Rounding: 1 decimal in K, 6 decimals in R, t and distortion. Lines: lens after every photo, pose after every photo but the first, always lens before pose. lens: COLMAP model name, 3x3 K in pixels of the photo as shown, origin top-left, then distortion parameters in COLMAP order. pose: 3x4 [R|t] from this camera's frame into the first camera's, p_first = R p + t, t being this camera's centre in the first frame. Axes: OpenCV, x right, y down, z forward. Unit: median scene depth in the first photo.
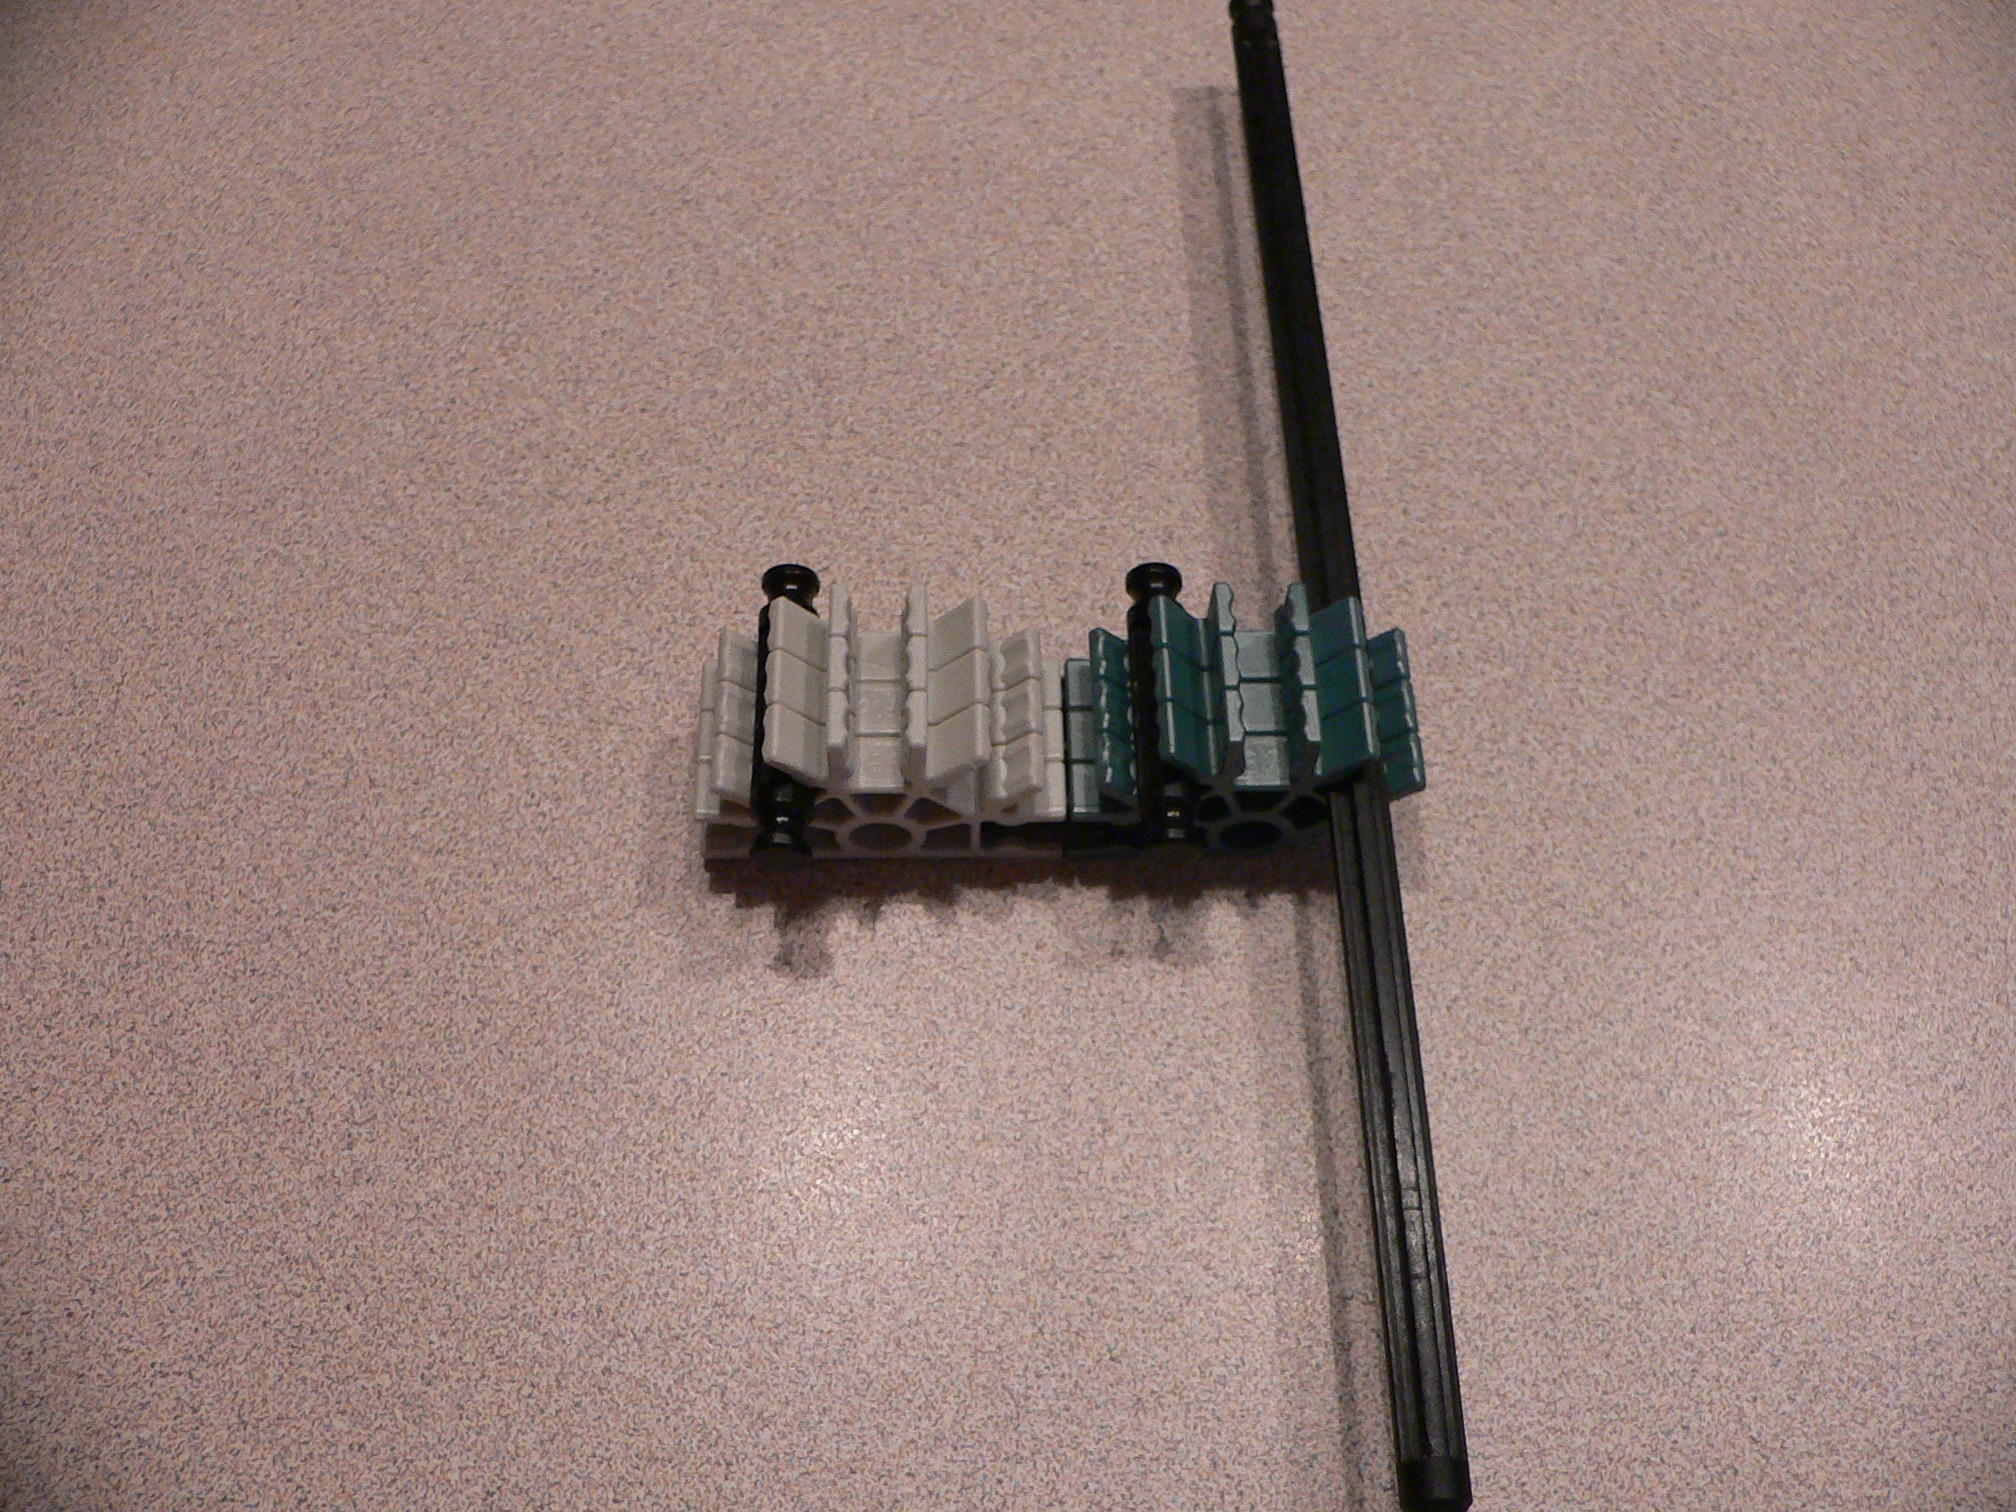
lens RADIAL K [[2099.9, 0, 1046.2], [0, 2099.9, 752.5], [0, 0, 1]] dist [-0.223710, 0.187569]
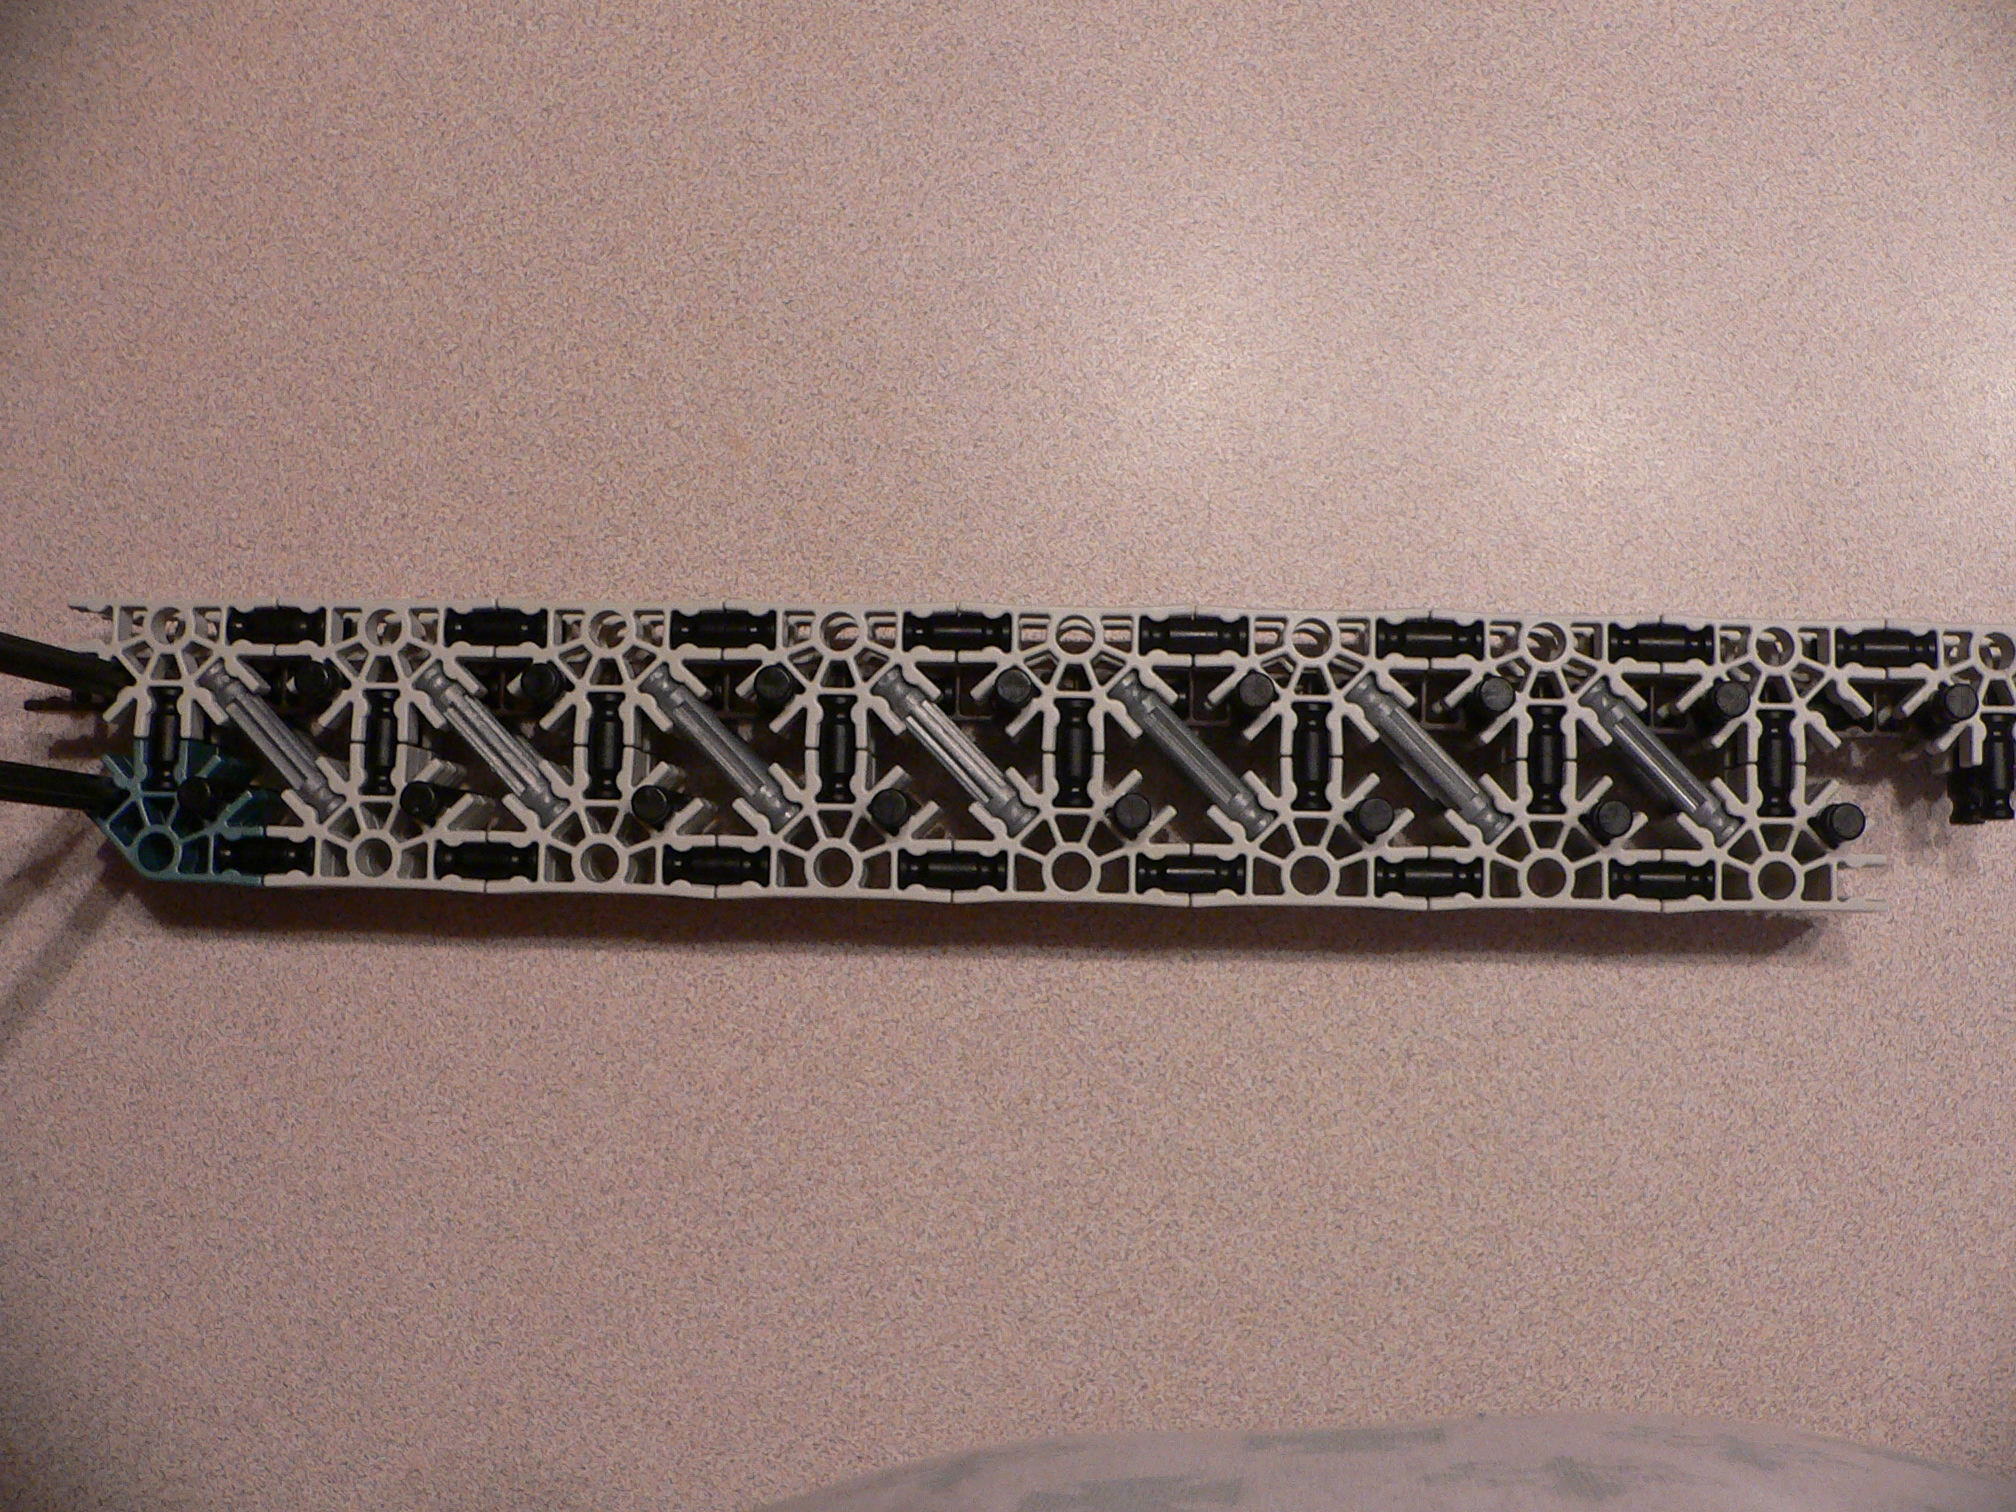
lens RADIAL K [[2097.4, 0, 1056.1], [0, 2097.4, 743.0], [0, 0, 1]] dist [-0.222198, 0.195968]
pose [[0.997438, 0.052271, -0.048833, -0.467033], [-0.025563, 0.898057, 0.439135, -0.539359], [0.066808, -0.436762, 0.897093, -0.488681]]
